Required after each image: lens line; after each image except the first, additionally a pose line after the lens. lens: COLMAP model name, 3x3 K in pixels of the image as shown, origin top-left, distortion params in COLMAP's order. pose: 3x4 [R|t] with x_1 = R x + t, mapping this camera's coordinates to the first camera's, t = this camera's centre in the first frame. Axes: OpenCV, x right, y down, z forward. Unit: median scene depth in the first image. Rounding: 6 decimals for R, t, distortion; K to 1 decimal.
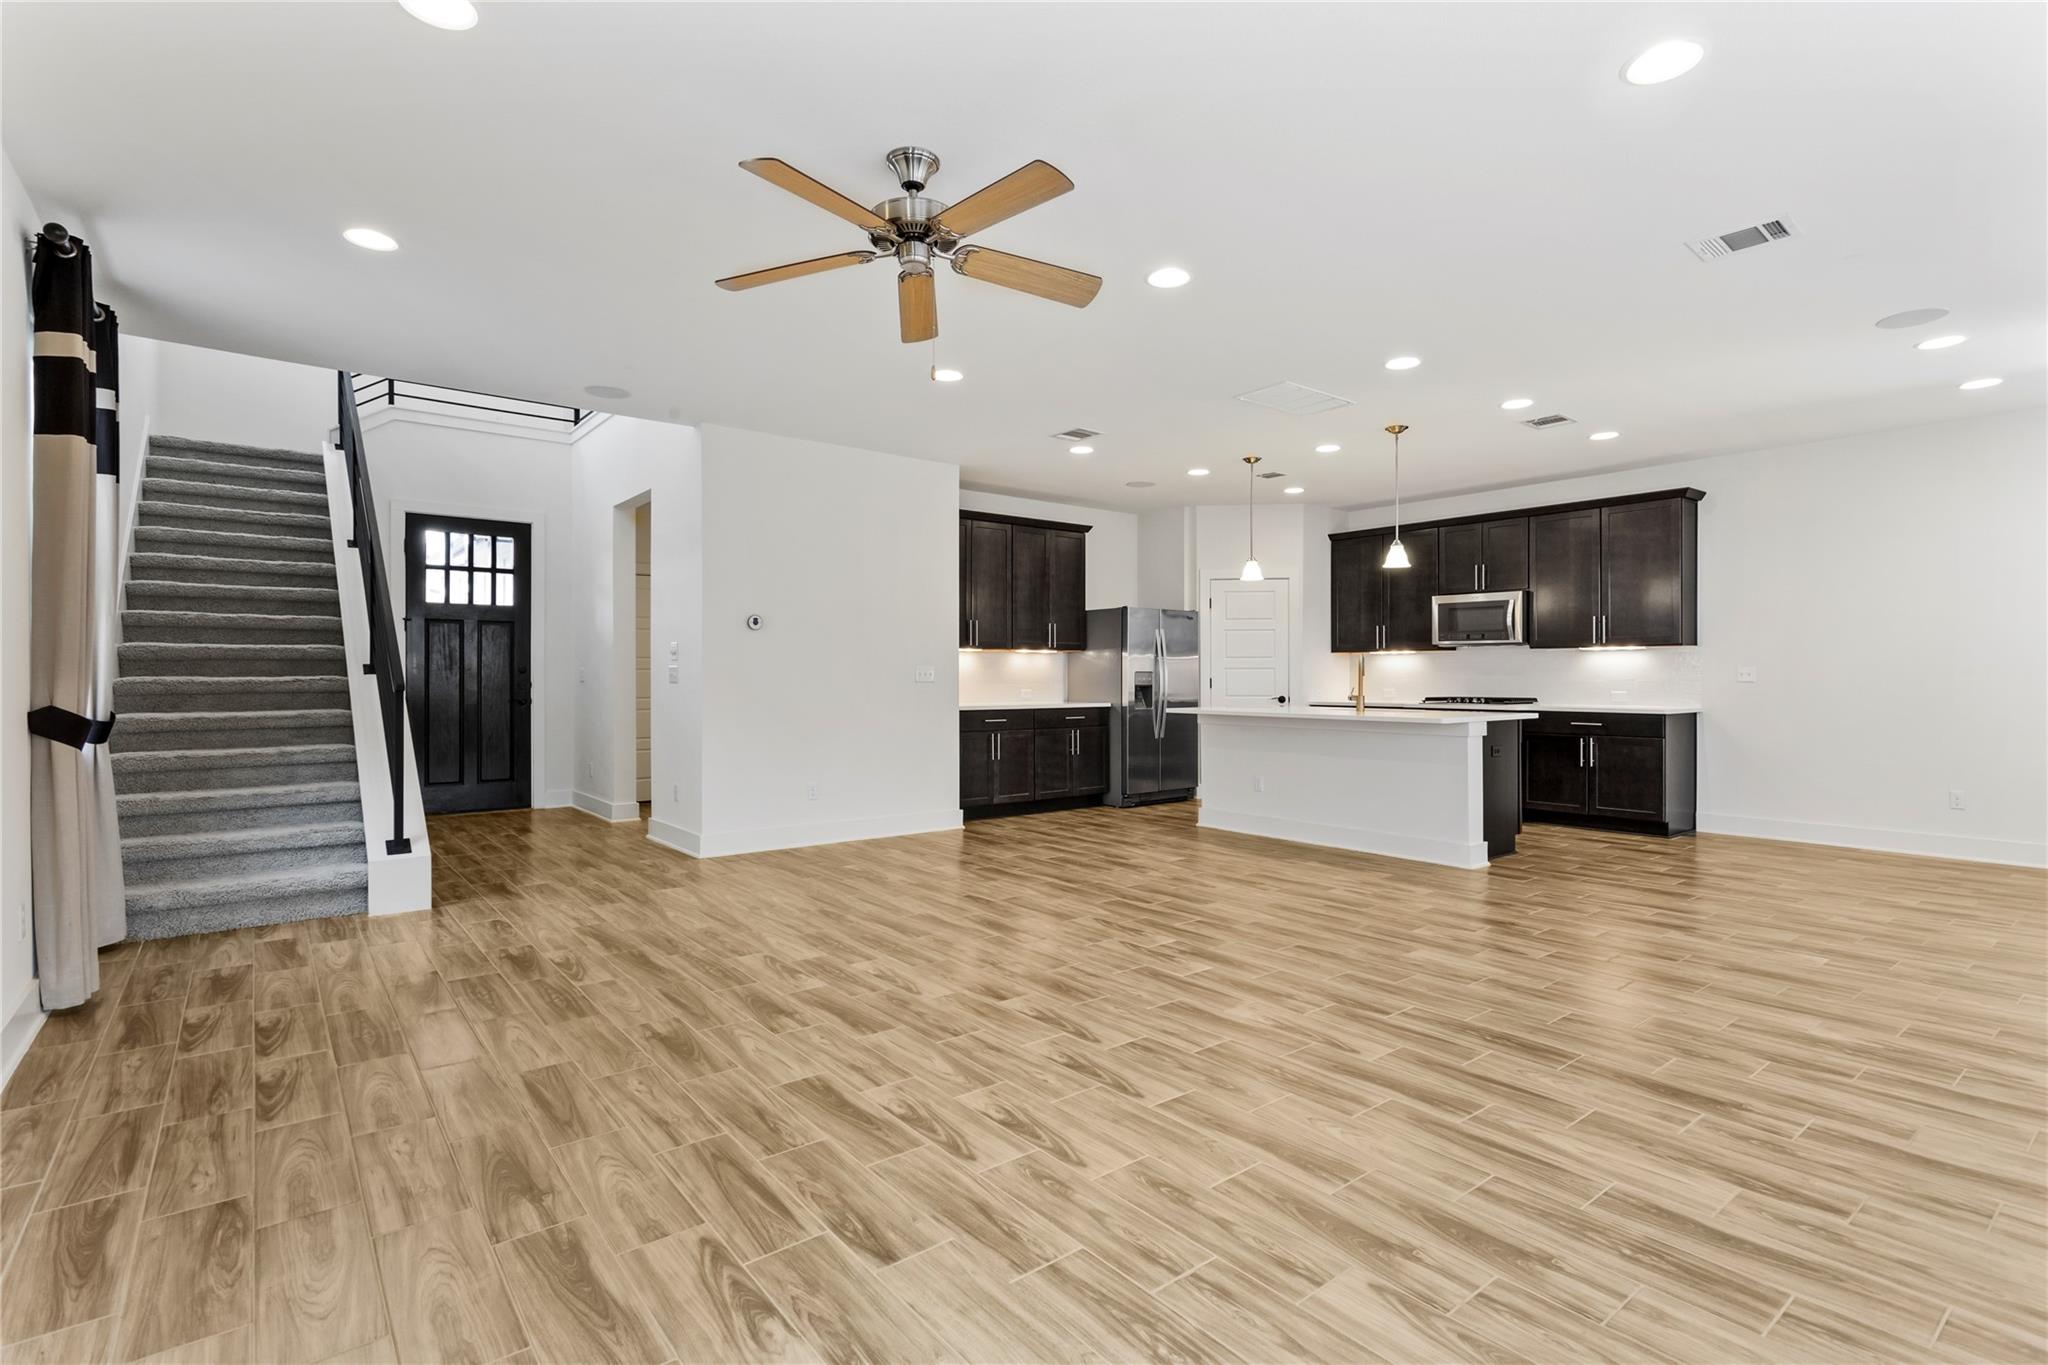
lens RADIAL K [[979.6, 0, 1023.7], [0, 979.6, 673.6], [0, 0, 1]] dist [-0.000105, 0.003105]
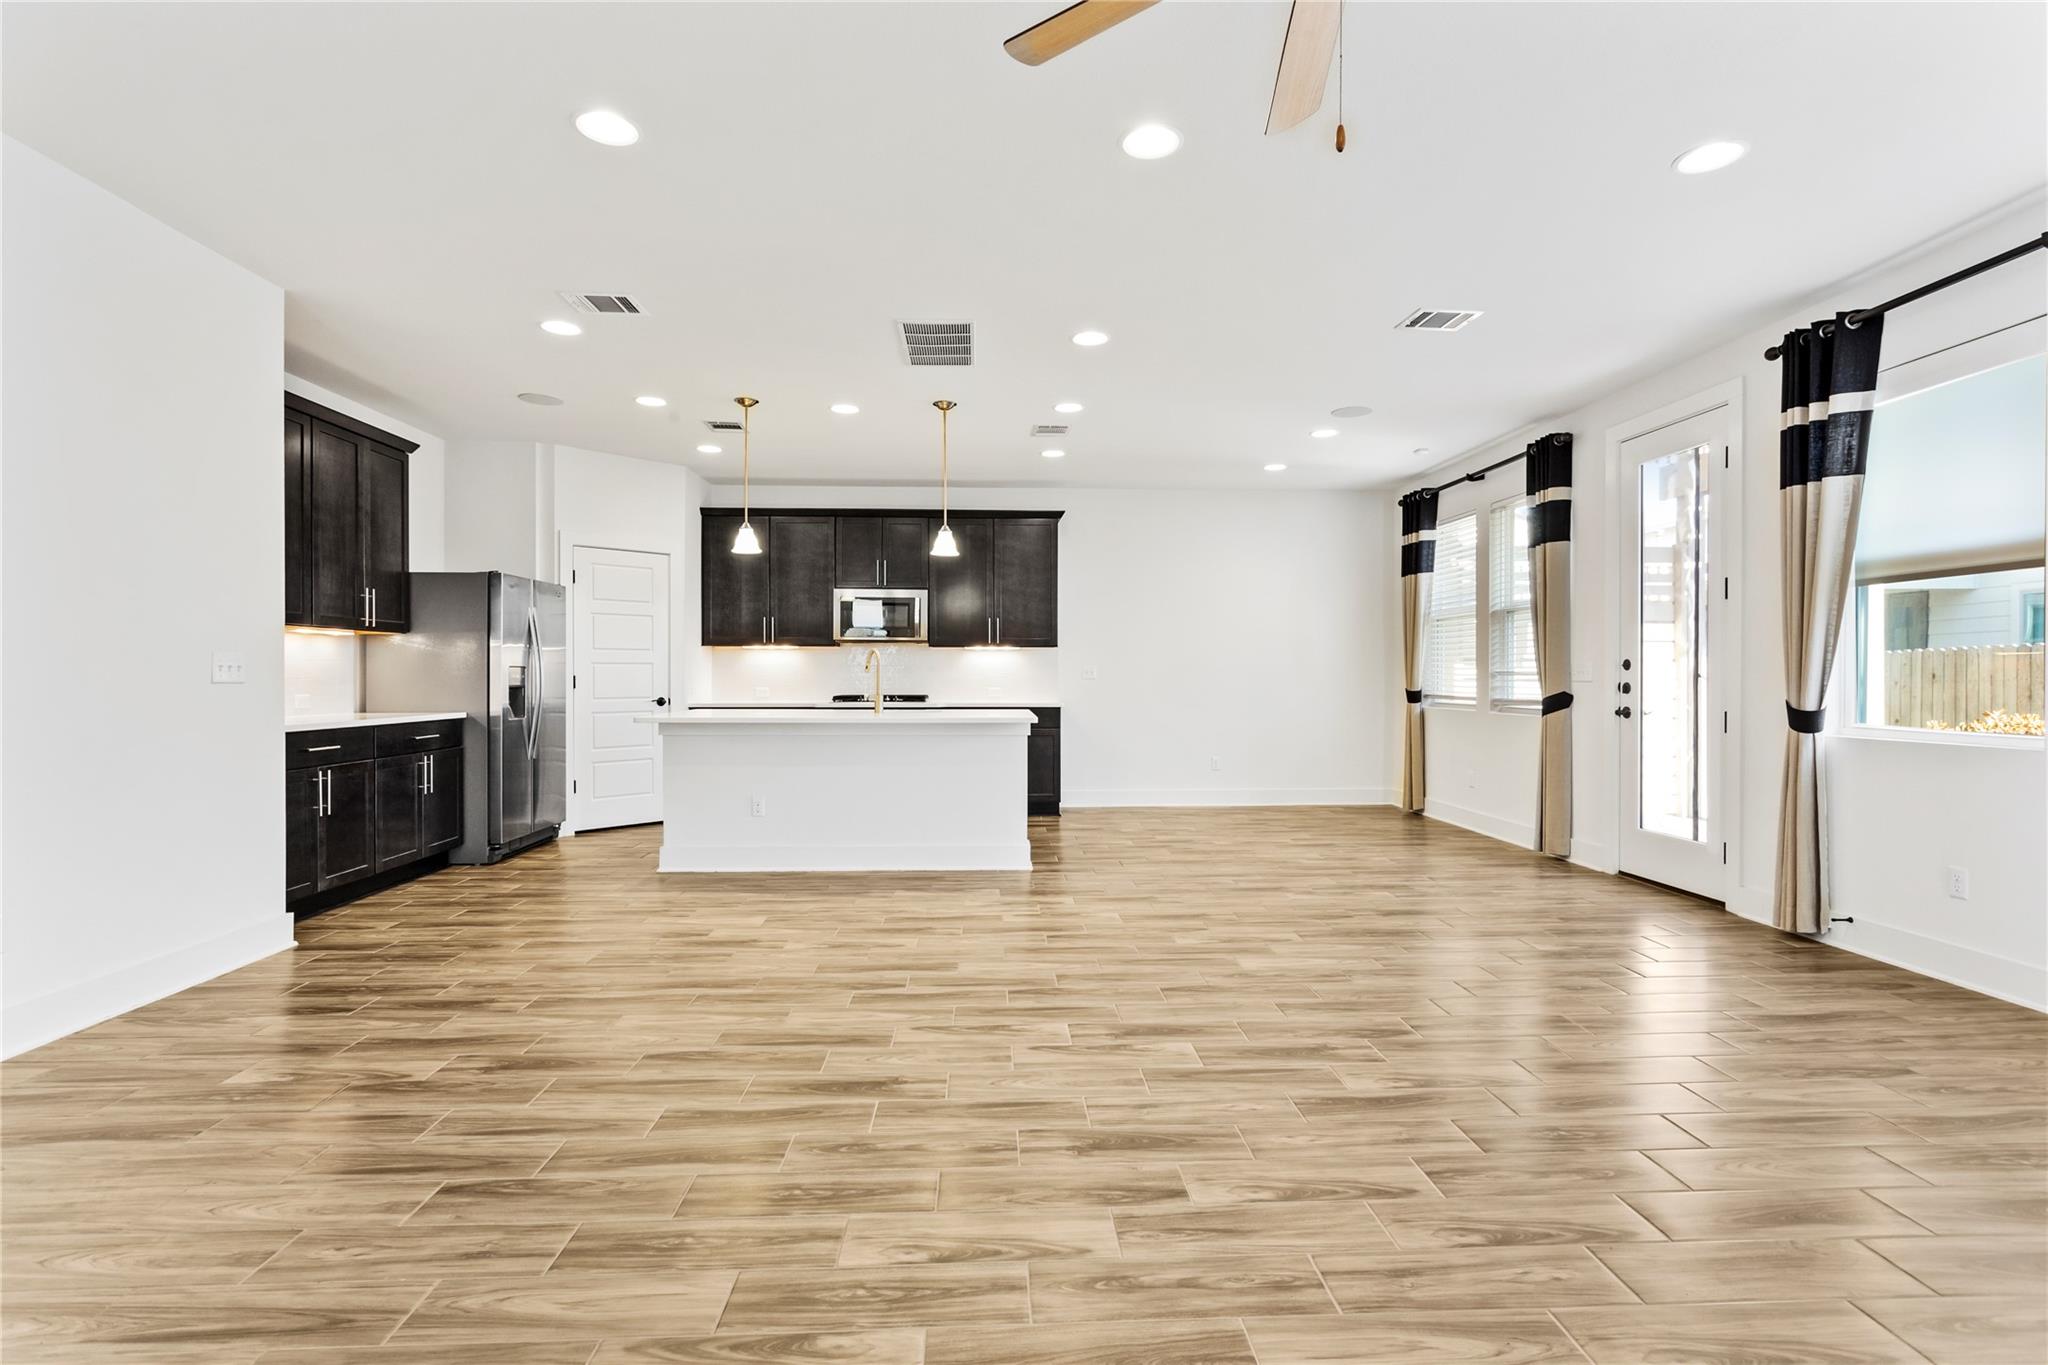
lens RADIAL K [[979.6, 0, 1028.7], [0, 979.6, 672.4], [0, 0, 1]] dist [-0.000105, 0.003105]
pose [[0.580636, 0.002887, 0.814158, -0.473760], [-0.003845, 0.999992, -0.000804, 0.003081], [-0.814155, -0.002664, 0.580642, 0.587380]]
